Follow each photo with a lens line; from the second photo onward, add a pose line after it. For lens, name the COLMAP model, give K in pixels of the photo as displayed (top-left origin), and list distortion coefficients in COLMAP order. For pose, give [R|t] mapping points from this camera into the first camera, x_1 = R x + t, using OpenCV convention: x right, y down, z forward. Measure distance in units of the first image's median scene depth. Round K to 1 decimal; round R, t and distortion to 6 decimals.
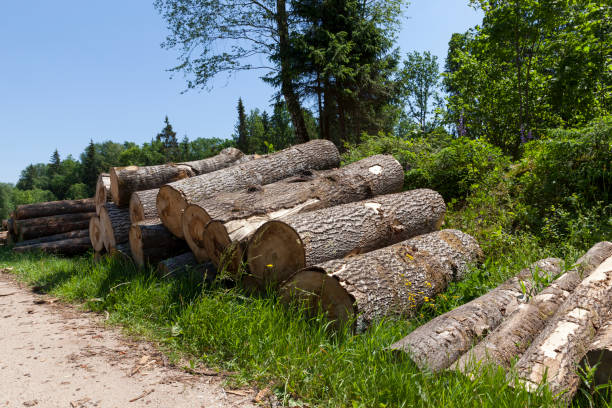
lens RADIAL K [[401.6, 0, 306.0], [0, 401.6, 204.0], [0, 0, 1]] dist [0.001235, 0.017330]
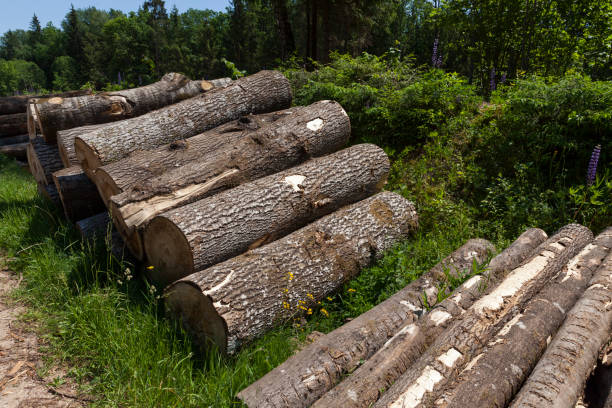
lens RADIAL K [[401.6, 0, 306.0], [0, 401.6, 204.0], [0, 0, 1]] dist [0.001235, 0.017330]
pose [[0.999006, 0.044249, 0.005449, 0.175243], [-0.043991, 0.958484, 0.281734, -0.189526], [0.007244, -0.281694, 0.959477, 0.087473]]
